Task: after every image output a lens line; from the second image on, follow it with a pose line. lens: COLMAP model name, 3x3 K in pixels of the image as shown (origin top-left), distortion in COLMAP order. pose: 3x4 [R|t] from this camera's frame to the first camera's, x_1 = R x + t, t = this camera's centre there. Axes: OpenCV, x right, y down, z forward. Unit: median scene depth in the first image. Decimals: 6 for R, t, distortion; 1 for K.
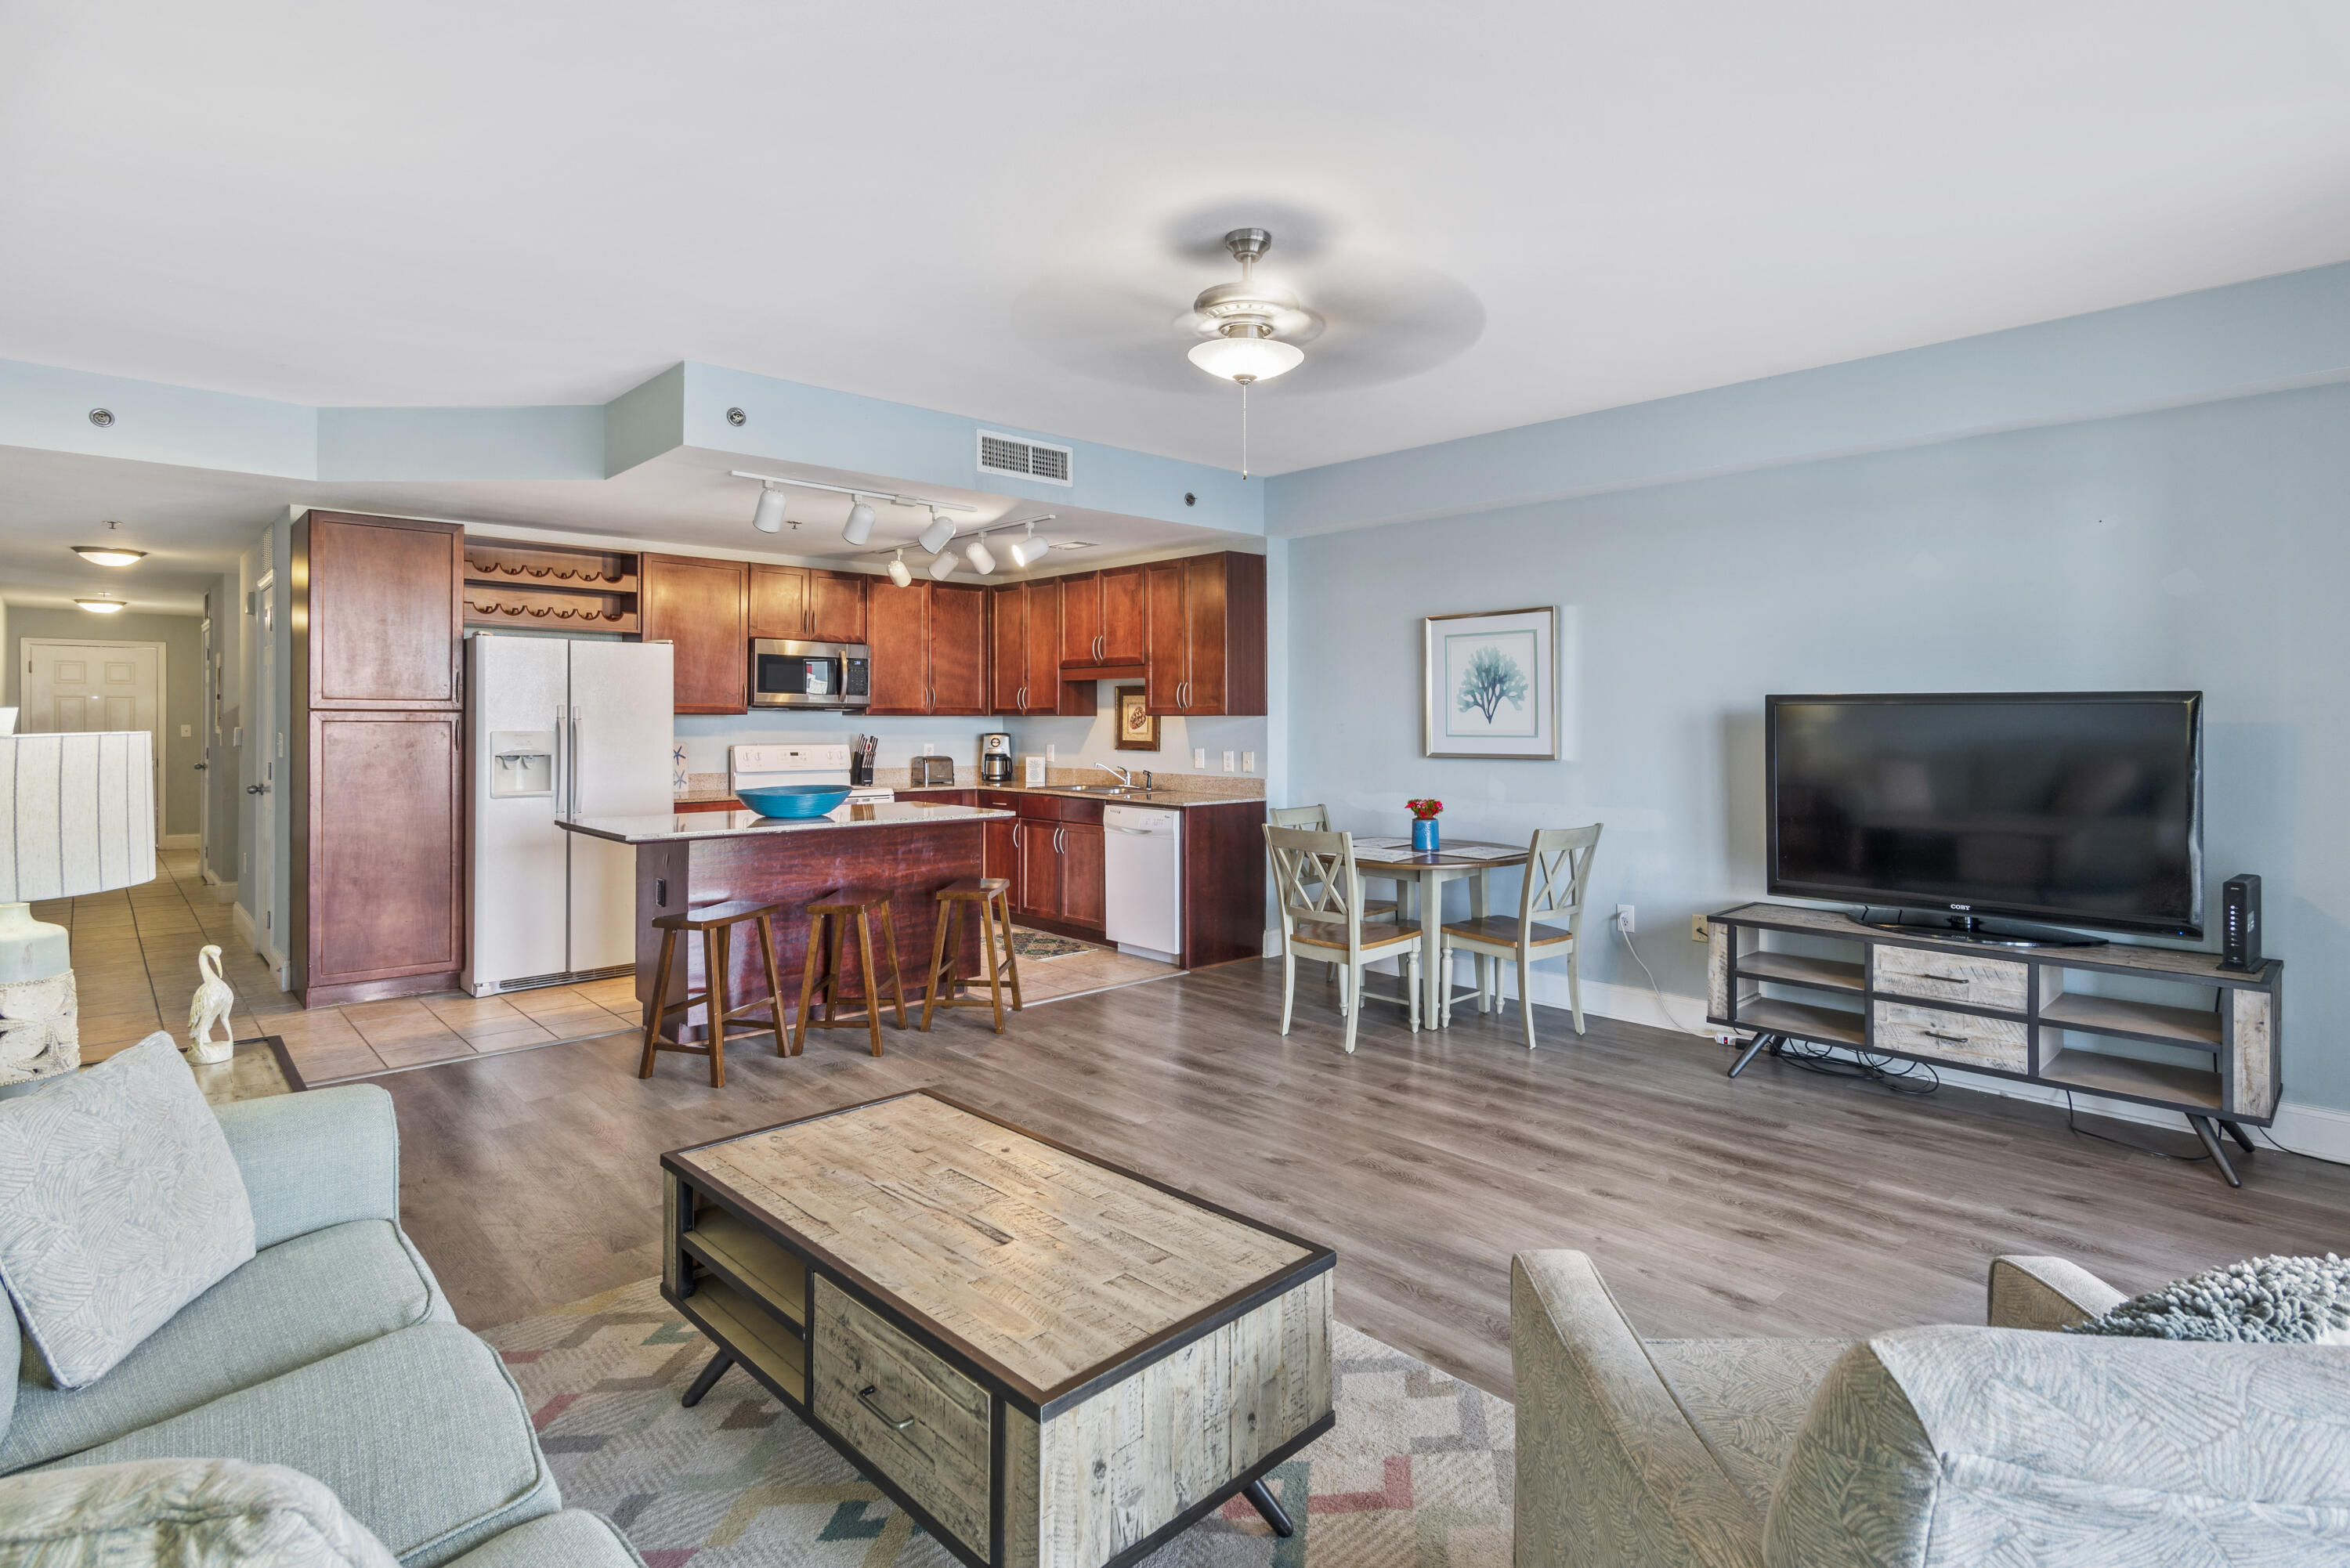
lens RADIAL K [[1165.7, 0, 1162.9], [0, 1165.7, 719.0], [0, 0, 1]] dist [0.007455, 0.000315]
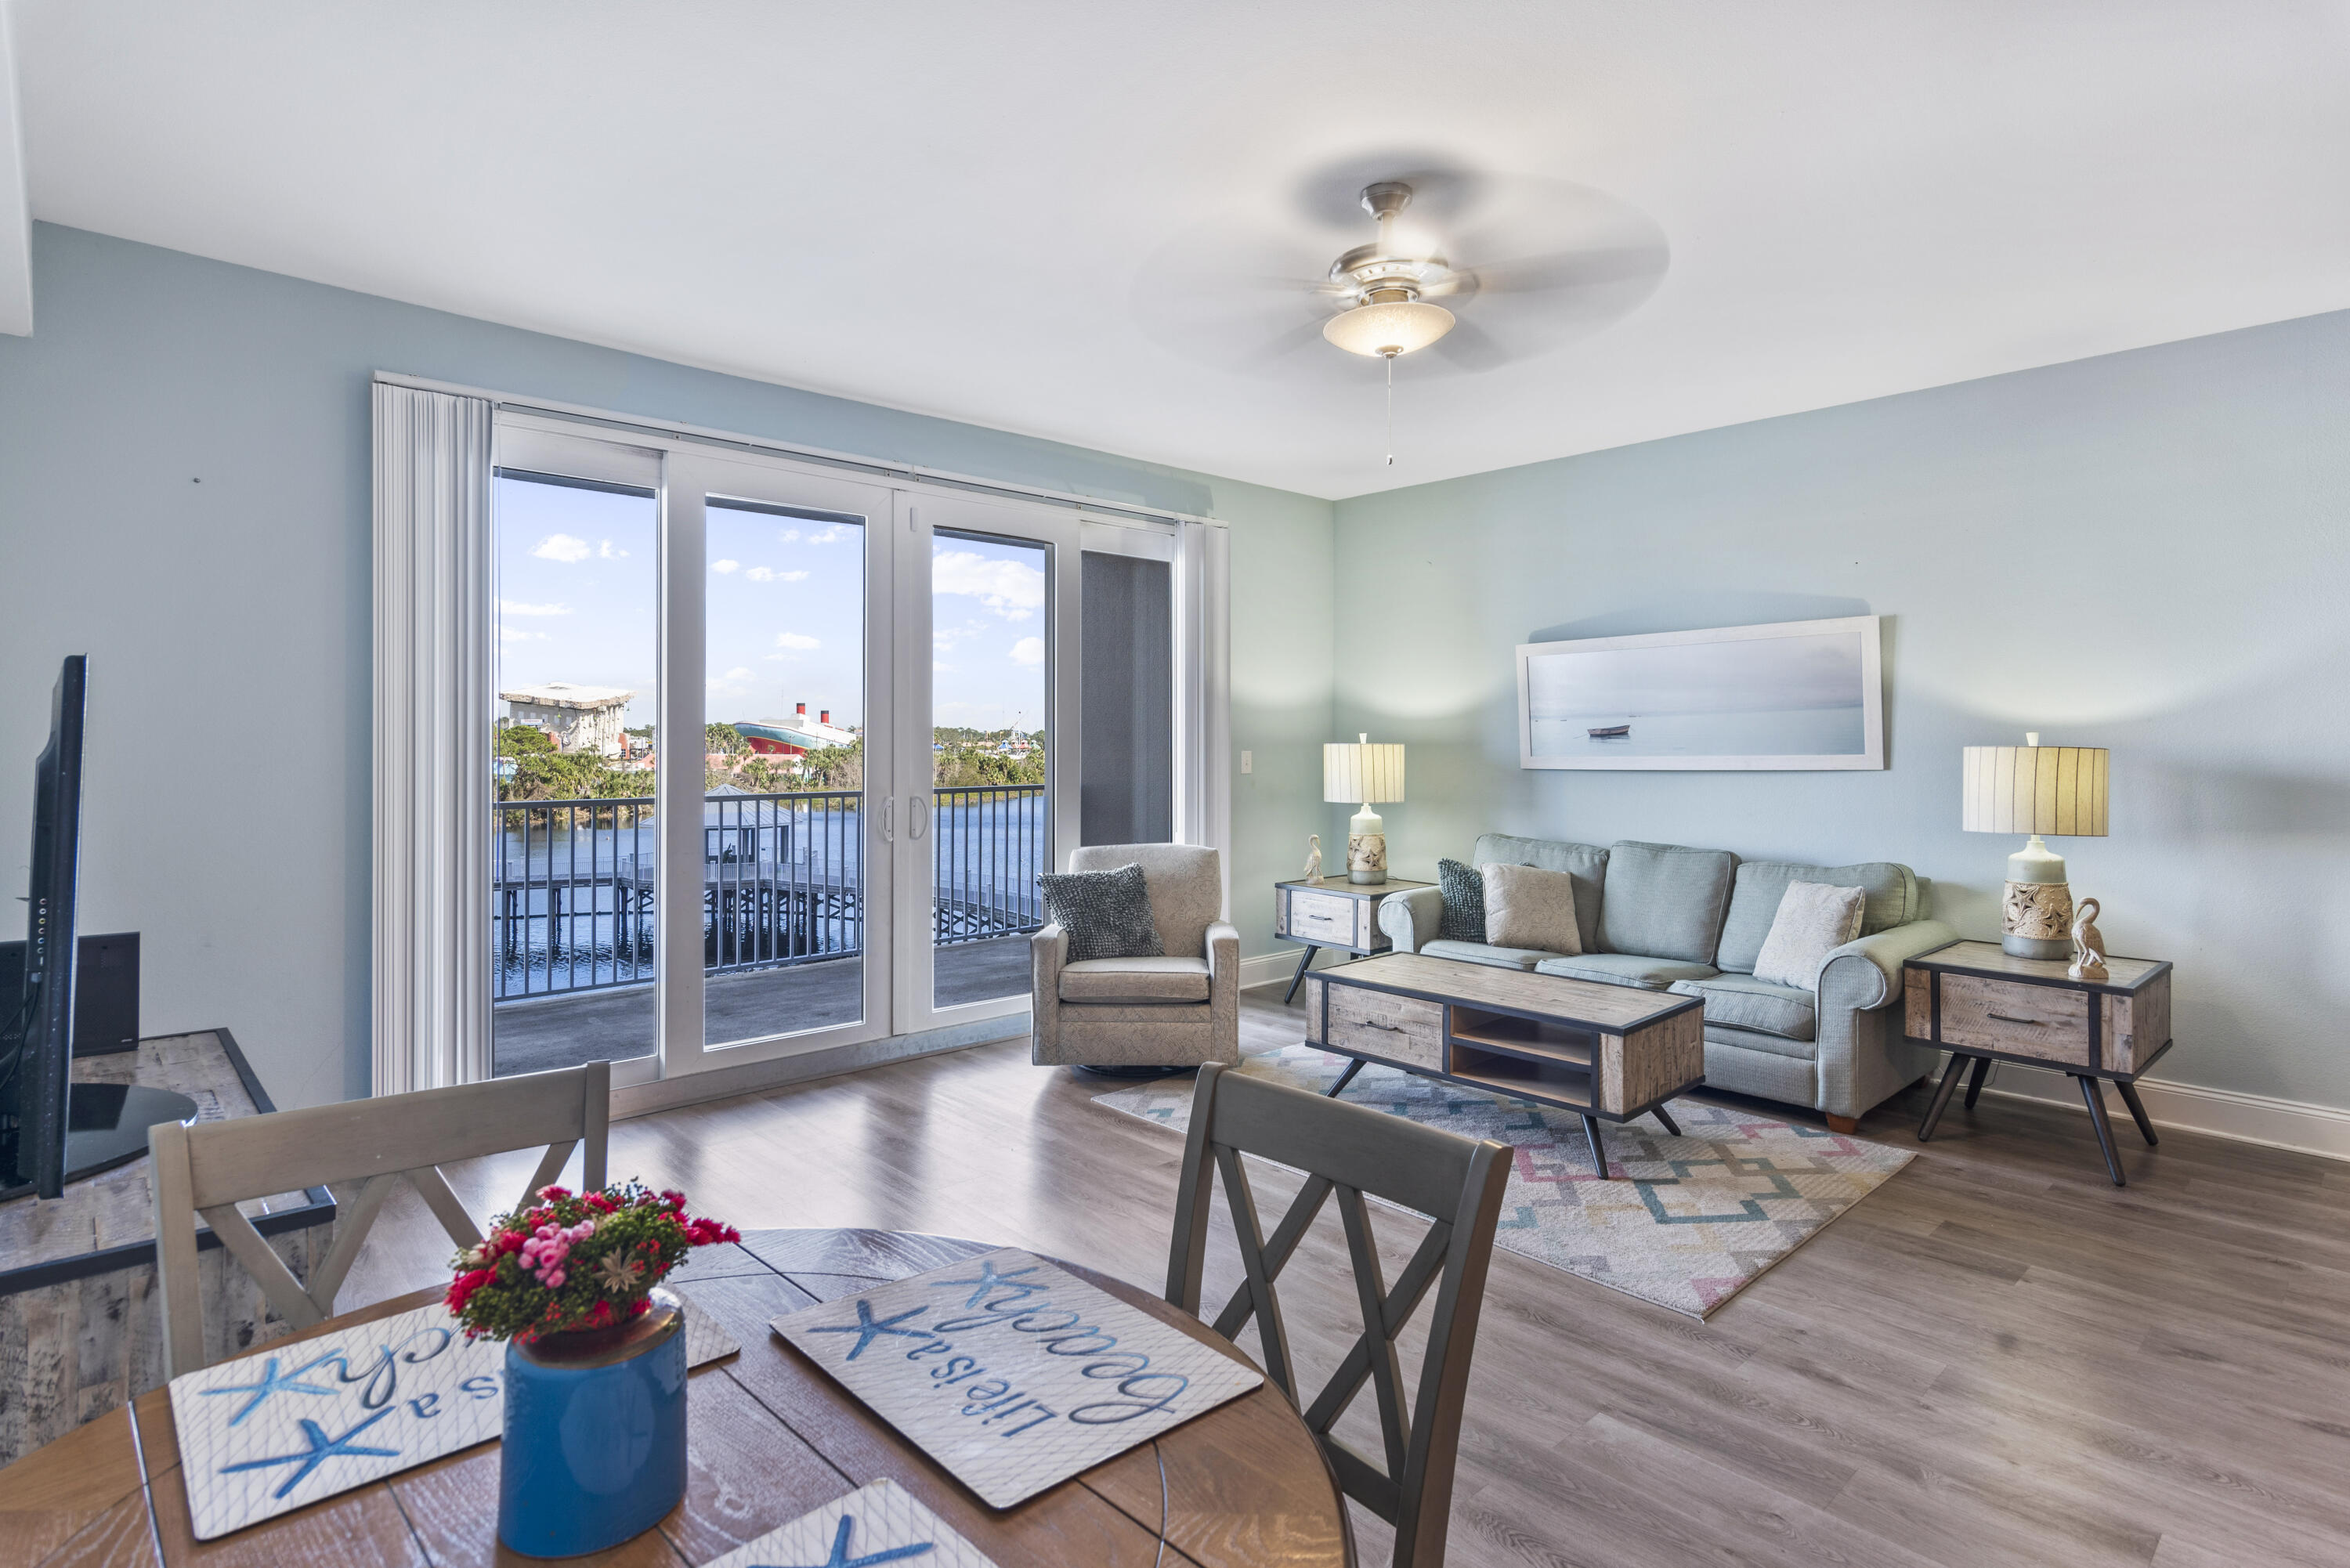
lens RADIAL K [[1165.7, 0, 1175.8], [0, 1165.7, 741.0], [0, 0, 1]] dist [0.007455, 0.000315]
pose [[-0.999948, -0.003803, 0.009426, 0.132216], [-0.003798, 0.999993, 0.000511, 0.001908], [-0.009427, 0.000476, -0.999955, 1.098416]]
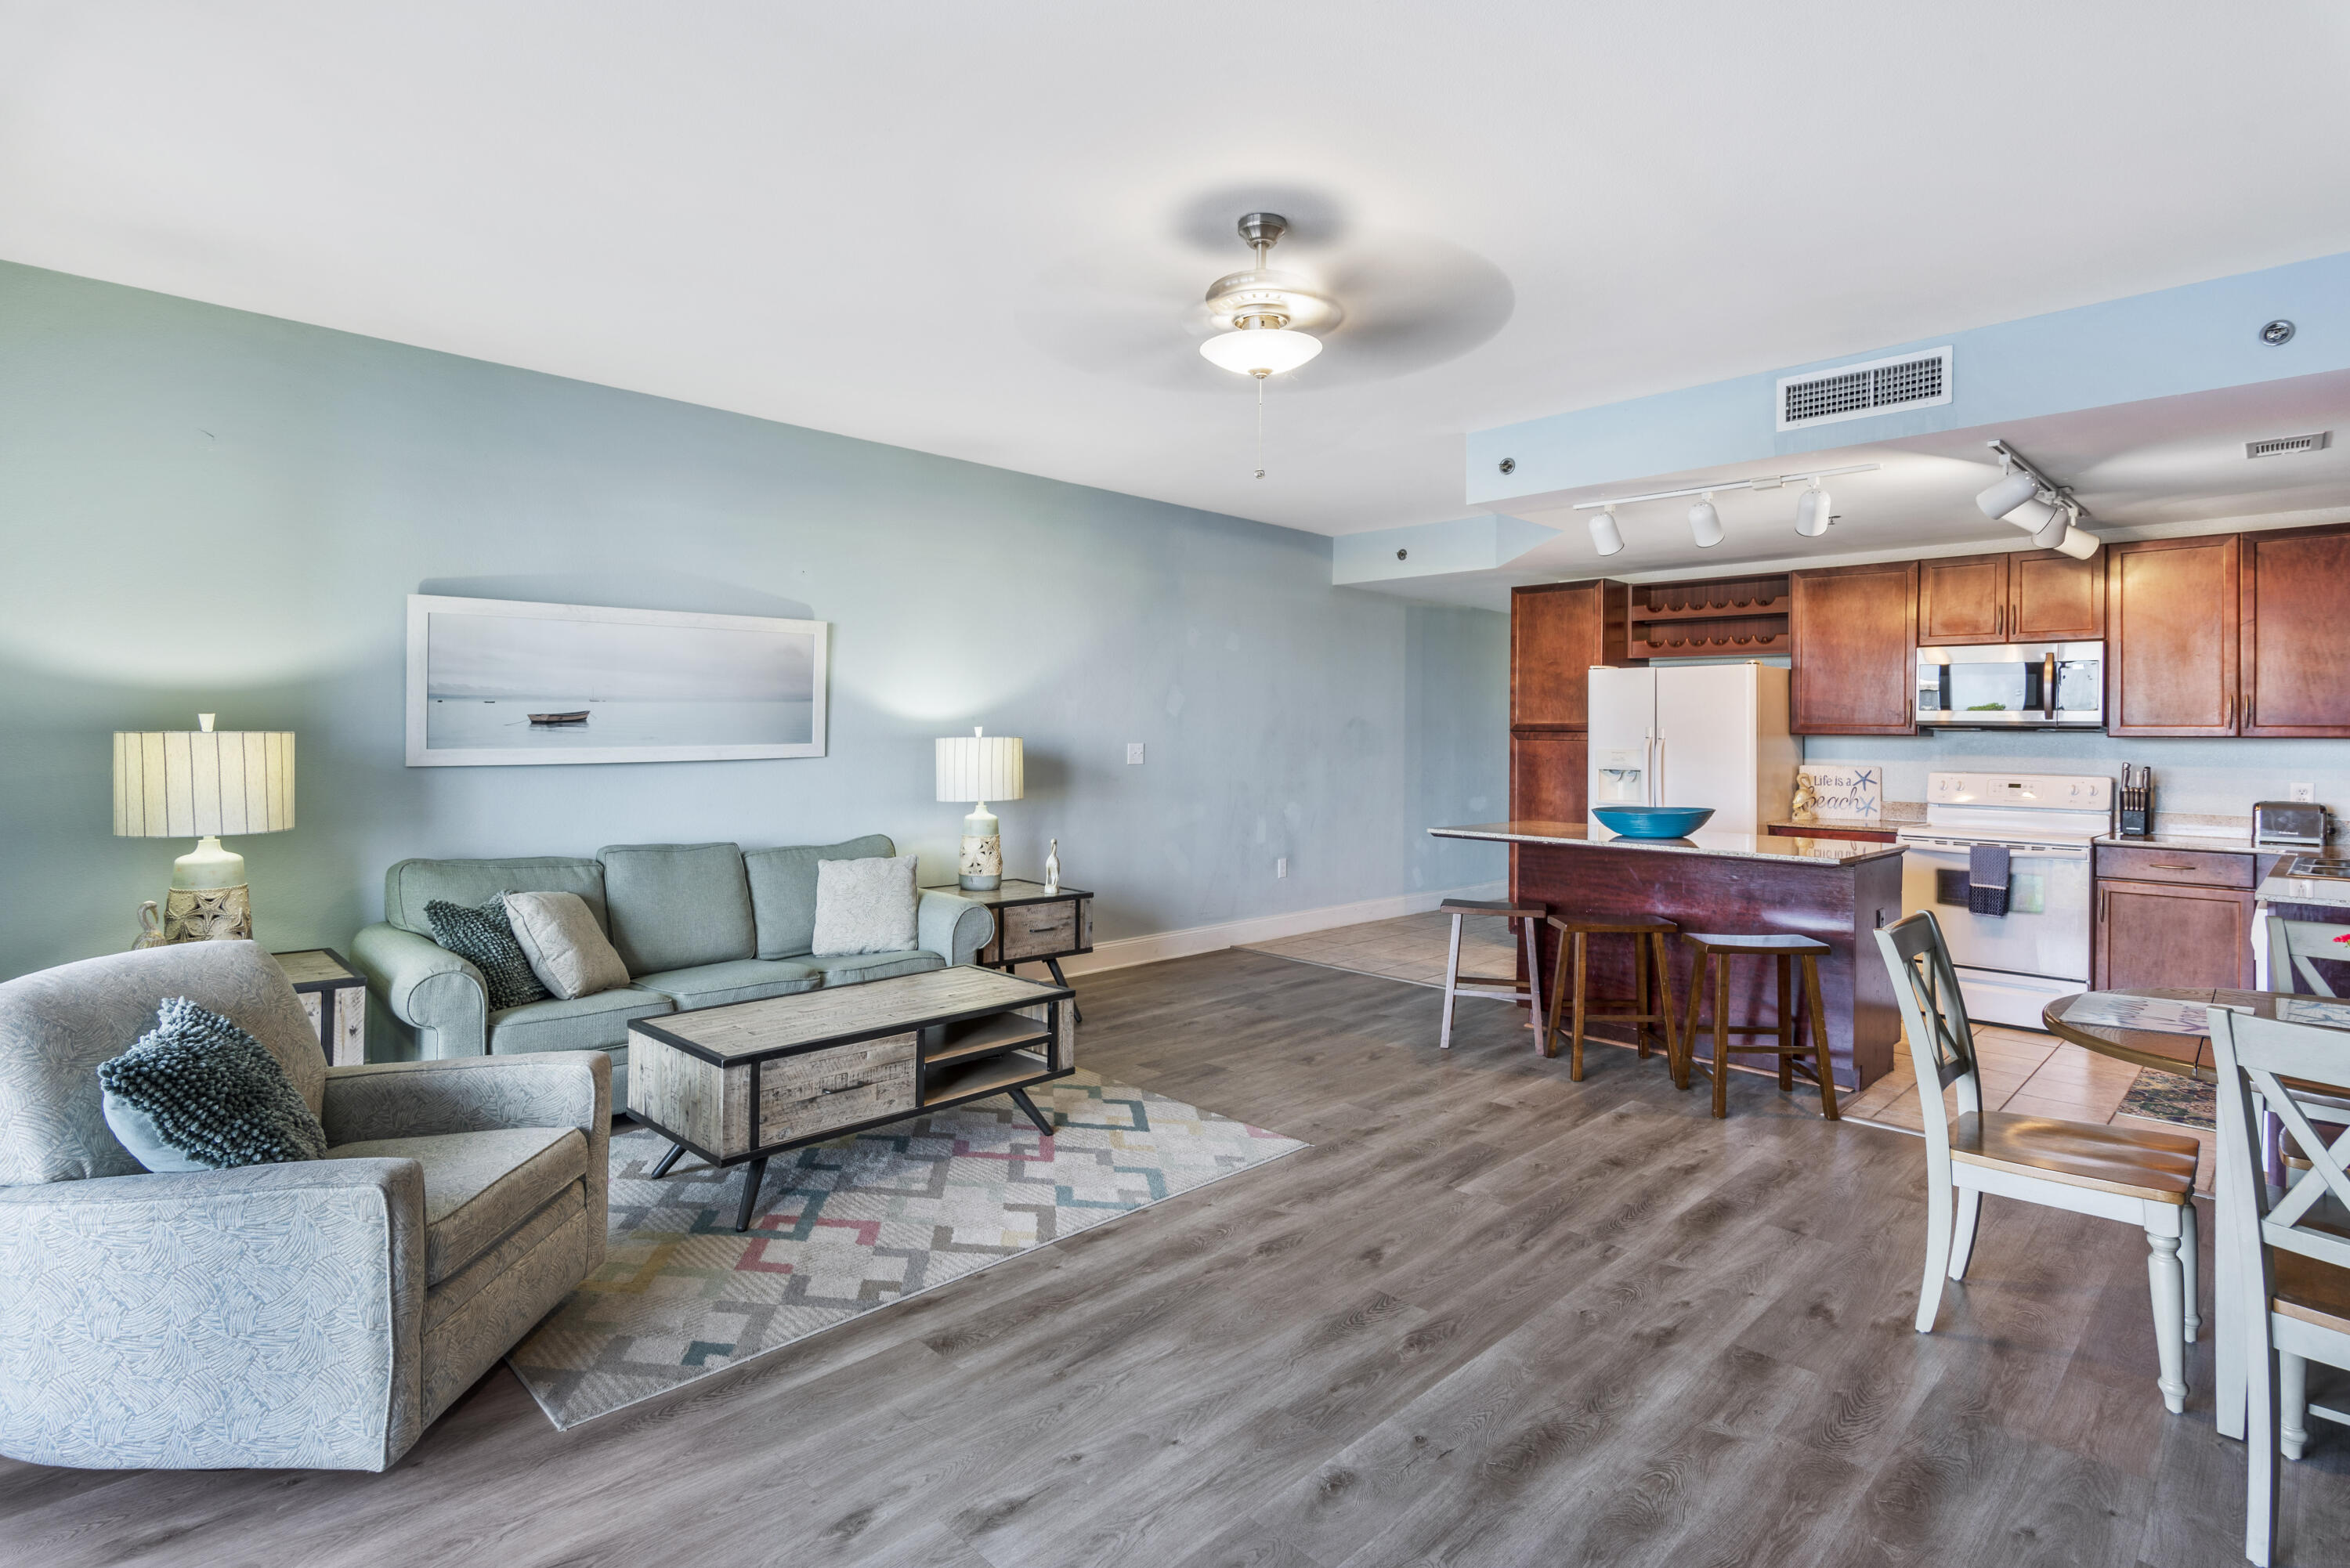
lens RADIAL K [[1165.7, 0, 1180.4], [0, 1165.7, 720.5], [0, 0, 1]] dist [0.007455, 0.000315]
pose [[0.021617, -0.015441, -0.999647, 0.595918], [-0.008112, 0.999845, -0.015620, 0.004001], [0.999733, 0.008447, 0.021488, 0.527458]]
